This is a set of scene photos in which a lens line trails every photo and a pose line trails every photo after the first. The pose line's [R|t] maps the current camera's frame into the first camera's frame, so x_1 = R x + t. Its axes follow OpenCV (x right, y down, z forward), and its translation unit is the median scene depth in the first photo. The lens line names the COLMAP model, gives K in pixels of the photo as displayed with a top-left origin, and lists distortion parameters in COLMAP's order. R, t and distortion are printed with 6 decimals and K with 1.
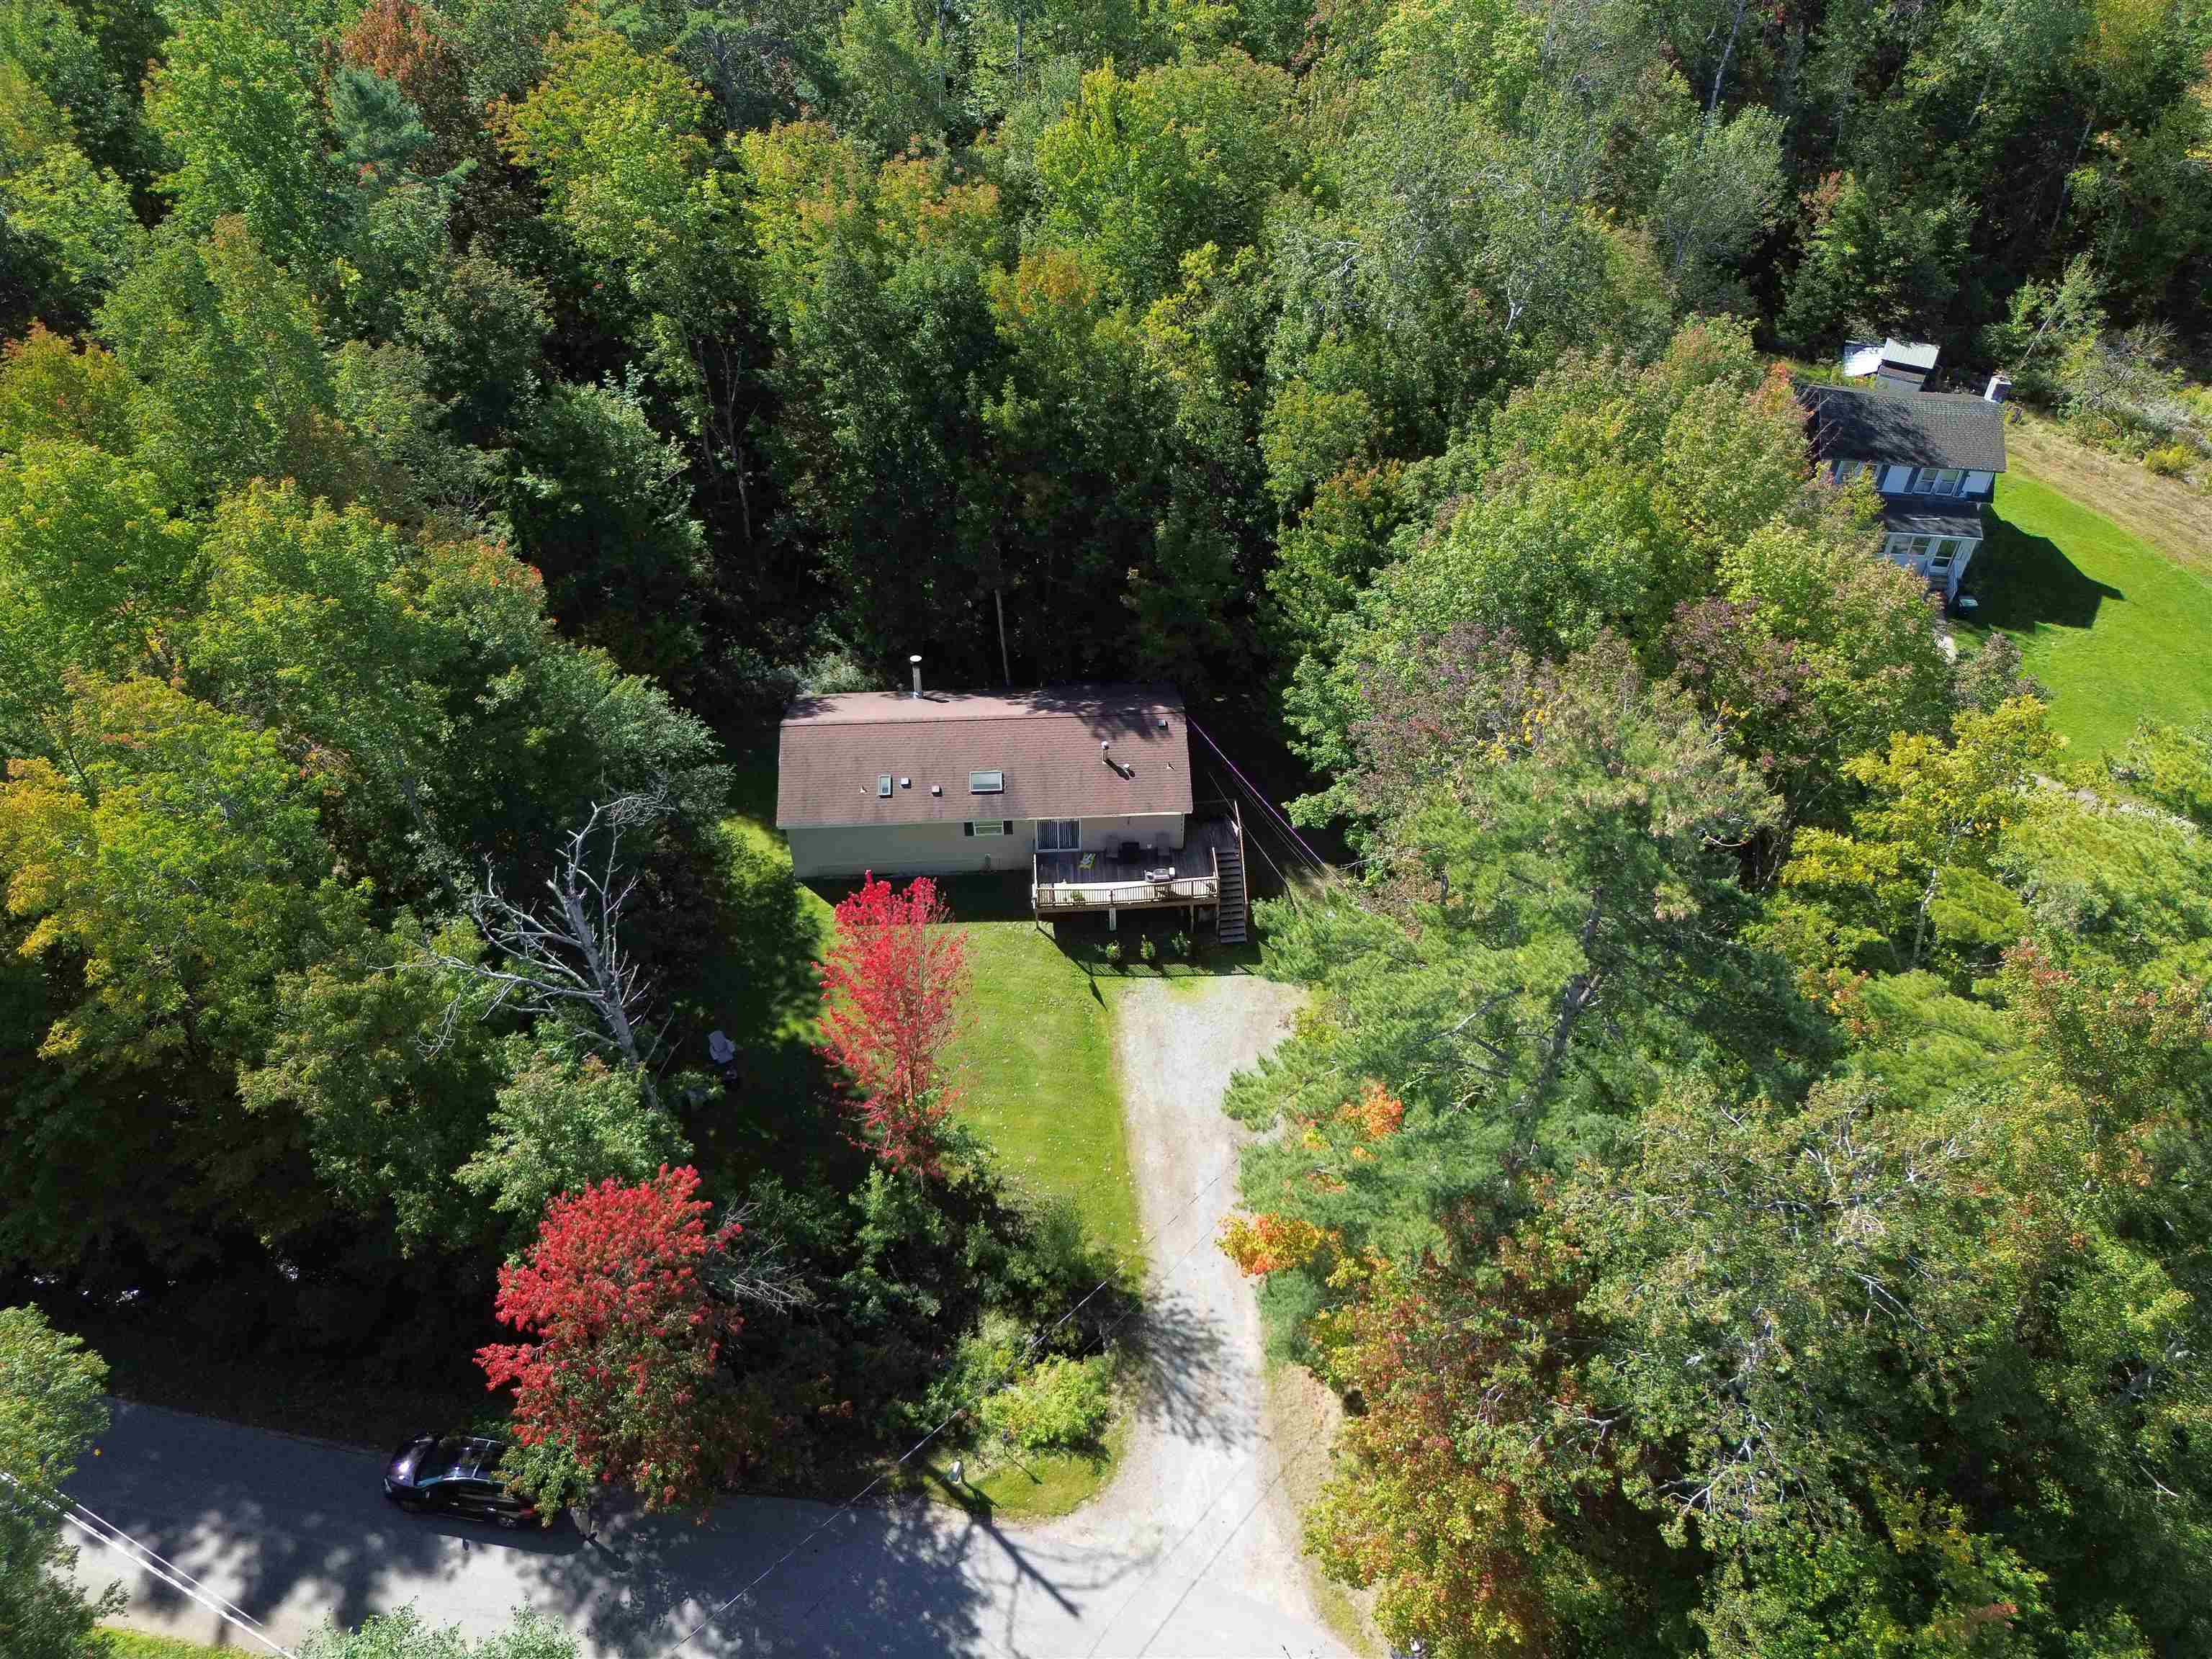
lens RADIAL K [[1563.6, 0, 1106.0], [0, 1563.6, 829.5], [0, 0, 1]] dist [0.061002, -0.055067]
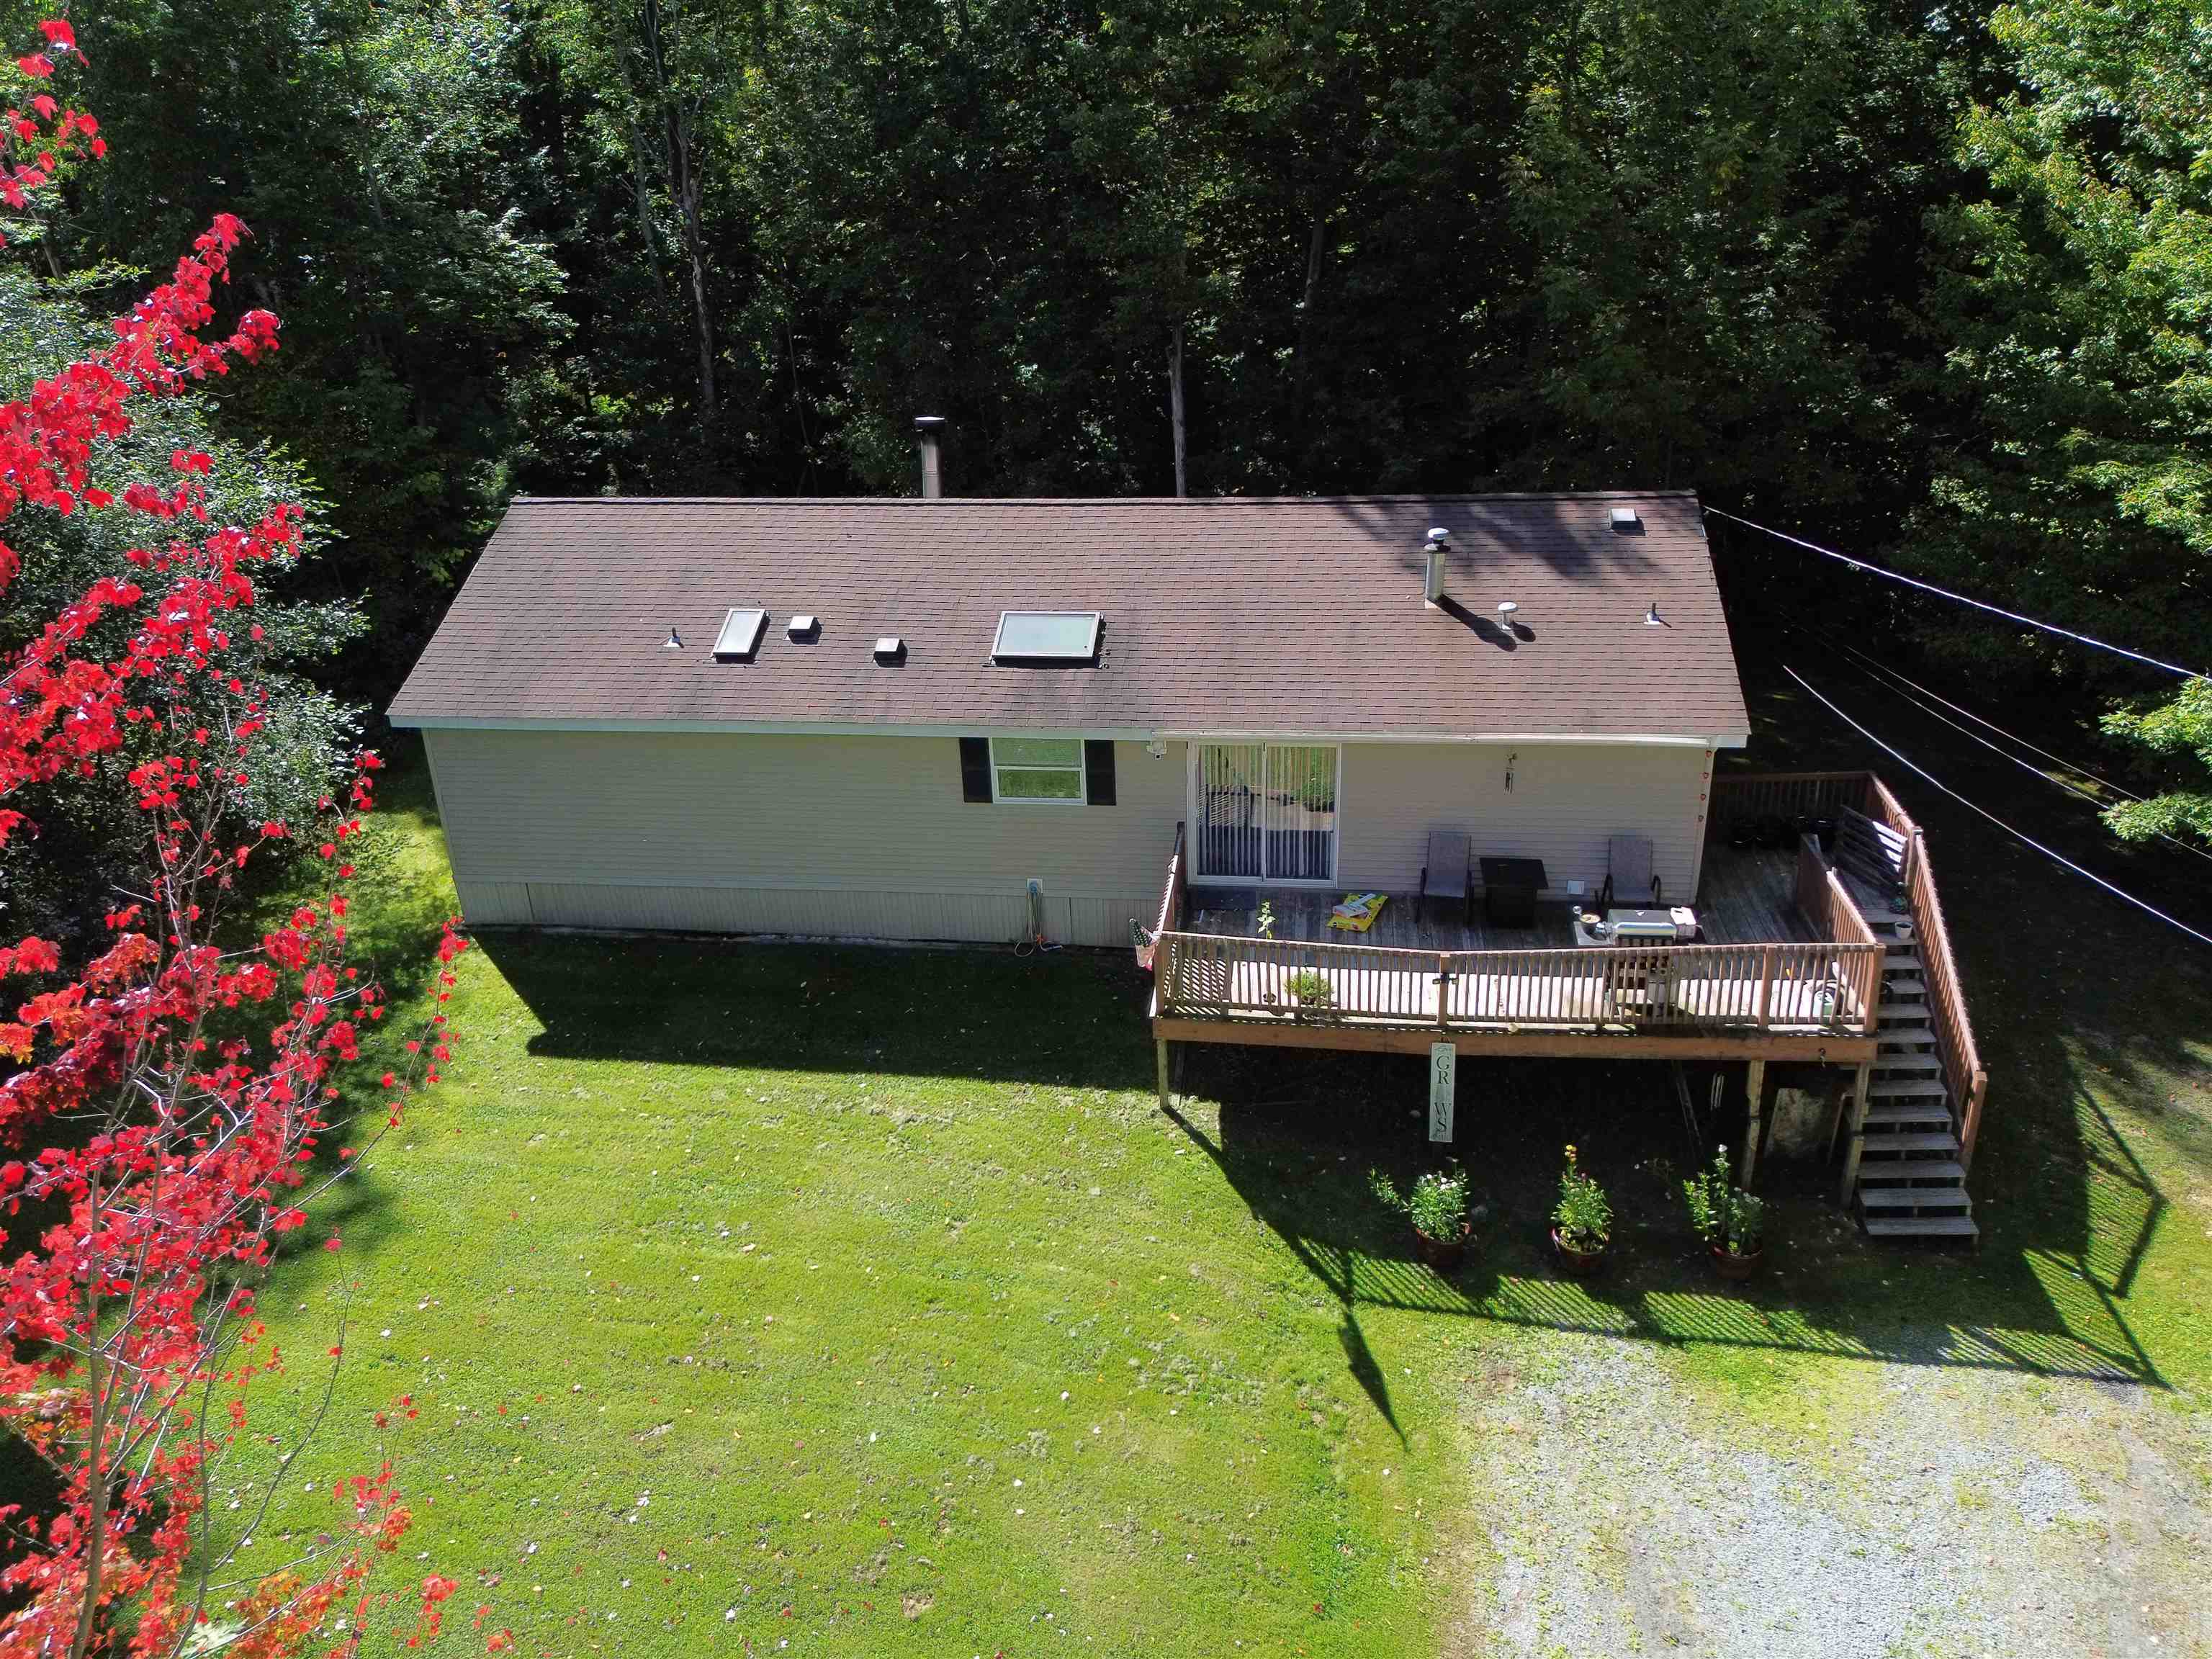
lens RADIAL K [[1631.3, 0, 1105.3], [0, 1631.3, 820.6], [0, 0, 1]] dist [0.057400, -0.049773]
pose [[0.982843, 0.051055, -0.177236, -0.005098], [-0.105559, 0.943695, -0.313523, 0.107001], [0.151250, 0.326853, 0.932894, 0.711386]]
